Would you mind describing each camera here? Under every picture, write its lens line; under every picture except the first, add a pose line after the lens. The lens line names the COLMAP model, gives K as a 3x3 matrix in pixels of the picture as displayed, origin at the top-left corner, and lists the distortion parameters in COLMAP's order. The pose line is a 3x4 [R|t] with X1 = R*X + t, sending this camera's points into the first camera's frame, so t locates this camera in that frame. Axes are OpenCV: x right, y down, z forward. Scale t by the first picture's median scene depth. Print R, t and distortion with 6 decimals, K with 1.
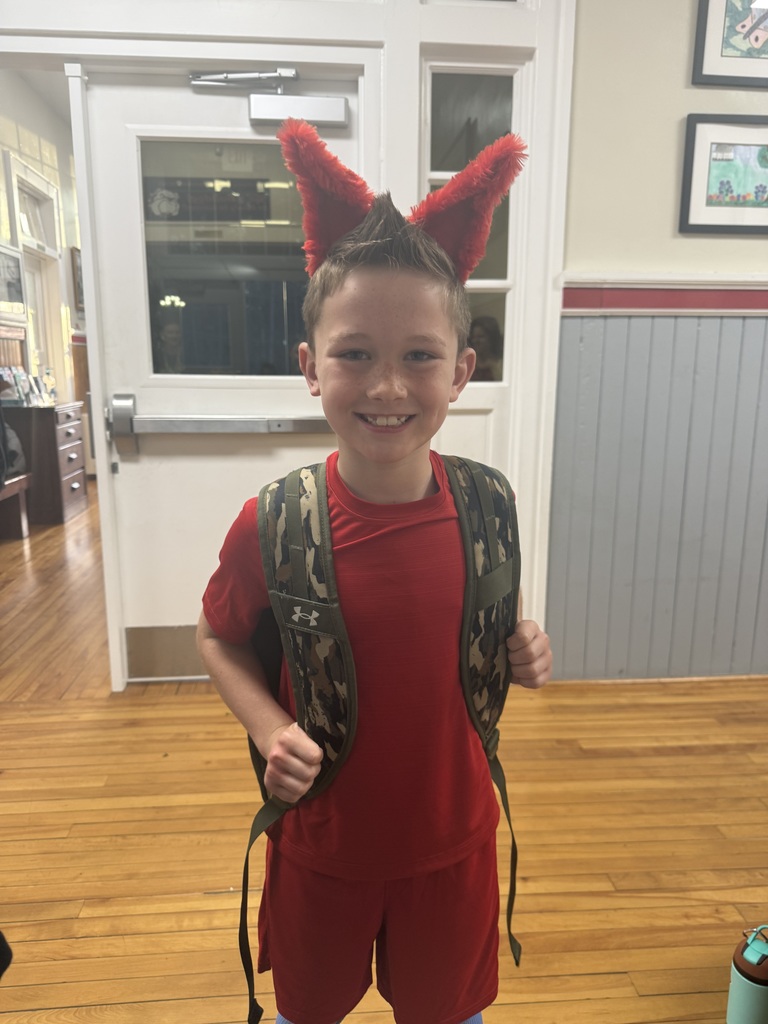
lens RADIAL K [[744.2, 0, 379.0], [0, 744.2, 508.5], [0, 0, 1]] dist [0.013995, -0.018762]
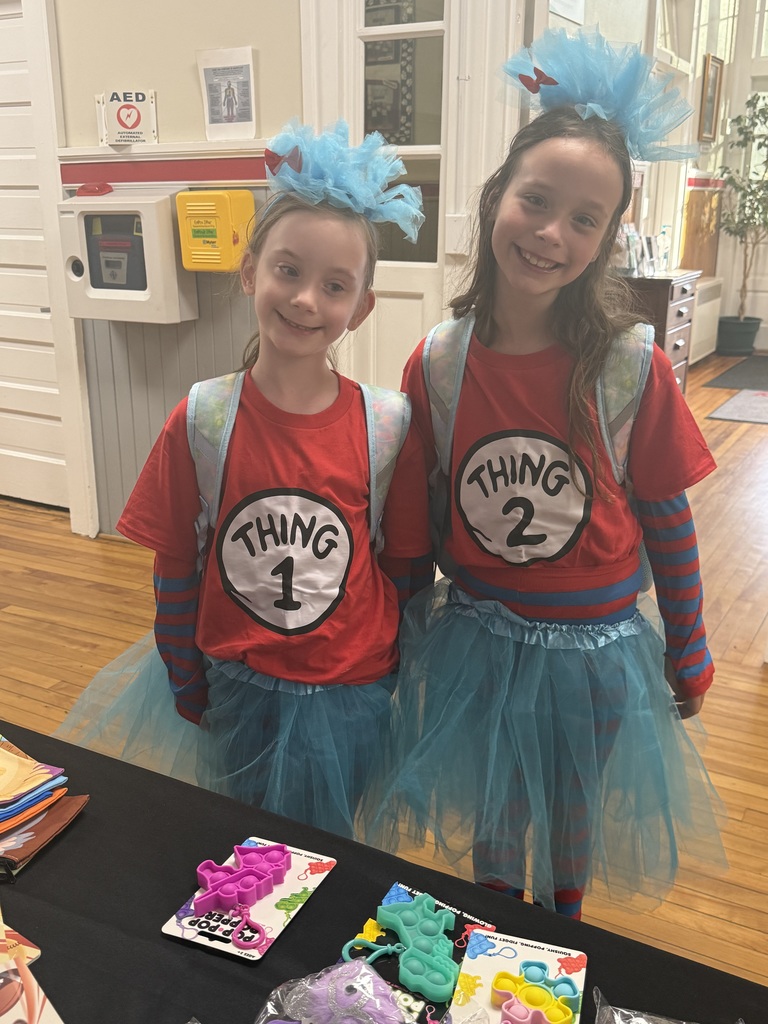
lens RADIAL K [[1014.8, 0, 376.6], [0, 1014.8, 508.5], [0, 0, 1]] dist [0.022619, 0.000000]
pose [[0.813419, 0.167922, -0.556912, -0.123797], [-0.111363, 0.984671, 0.134245, -0.018878], [0.570918, -0.047178, 0.819650, -0.140331]]
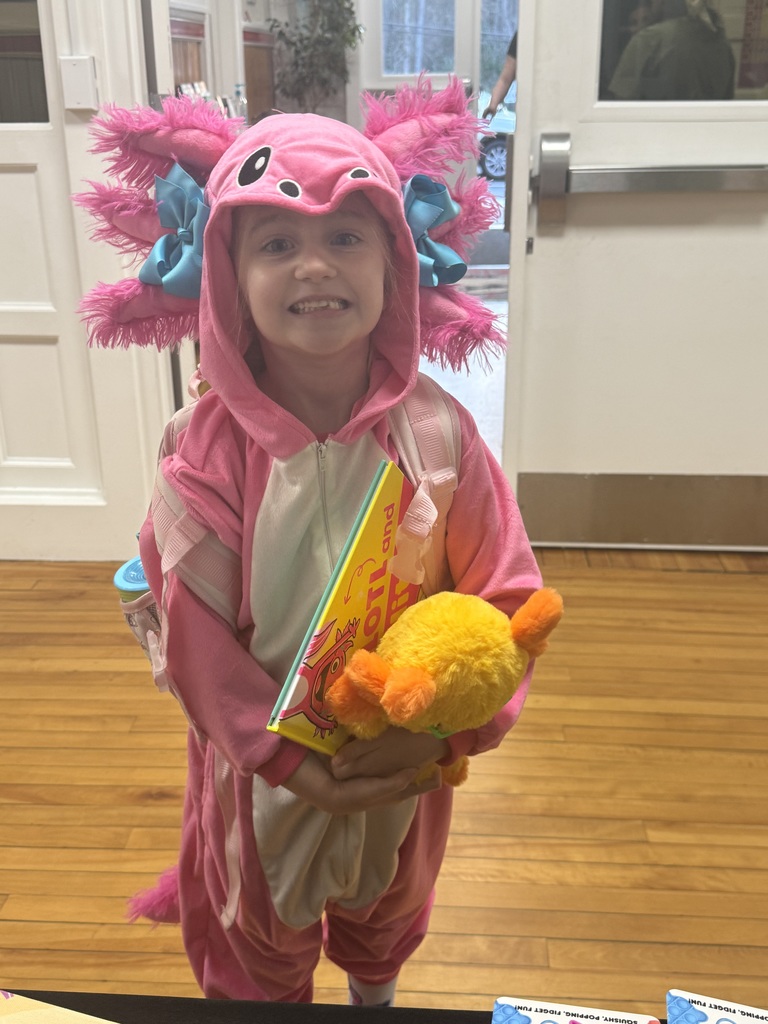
lens RADIAL K [[1112.0, 0, 380.7], [0, 1112.0, 500.9], [0, 0, 1]] dist [0.029888, 0.000000]
pose [[0.983967, 0.049550, -0.171328, -0.314073], [-0.017937, 0.983255, 0.181349, -0.005685], [0.177445, -0.175368, 0.968380, -0.075767]]
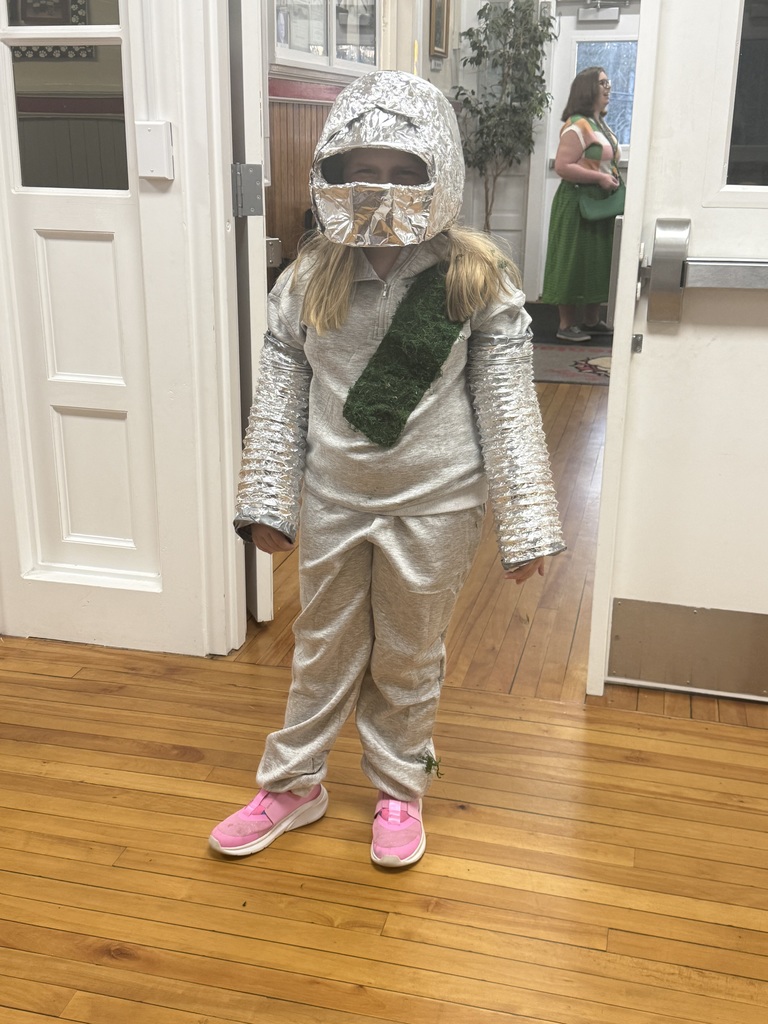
lens RADIAL K [[1134.8, 0, 374.0], [0, 1134.8, 501.3], [0, 0, 1]] dist [0.038968, 0.000000]
pose [[0.934326, 0.113397, -0.337899, -0.237452], [-0.072463, 0.988674, 0.131427, -0.034474], [0.348975, -0.098311, 0.931961, 0.052461]]
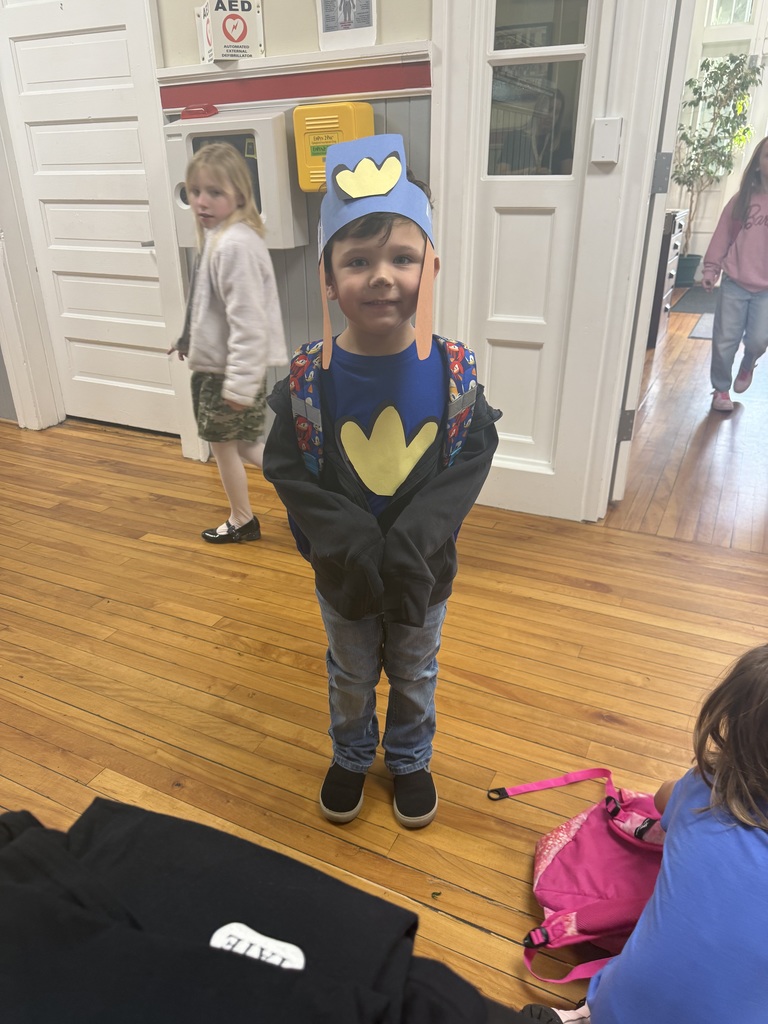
lens RADIAL K [[744.2, 0, 382.5], [0, 744.2, 518.0], [0, 0, 1]] dist [0.013995, -0.018762]
pose [[0.841554, 0.213985, -0.495982, -0.477213], [-0.089601, 0.960768, 0.262481, 0.023707], [0.532691, -0.176451, 0.827711, 0.010227]]
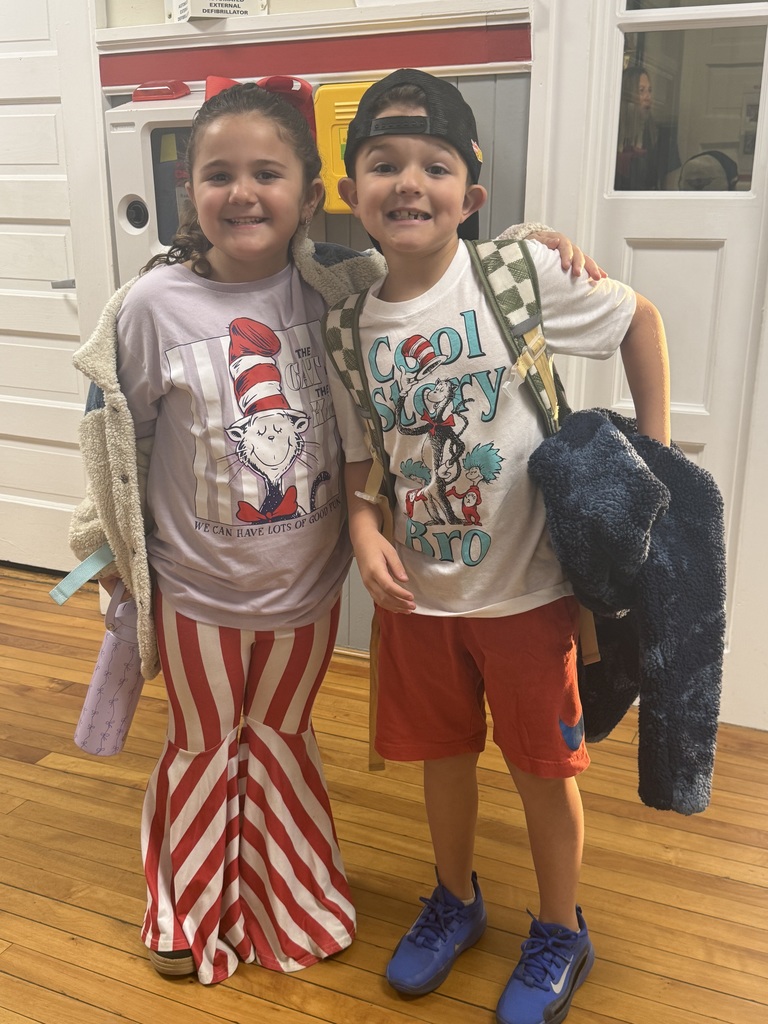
lens RADIAL K [[1112.0, 0, 389.4], [0, 1112.0, 512.9], [0, 0, 1]] dist [0.029888, 0.000000]
pose [[0.857420, 0.141711, -0.494721, -0.597048], [-0.098577, 0.988764, 0.112379, 0.018977], [0.505087, -0.047588, 0.861755, 0.047529]]
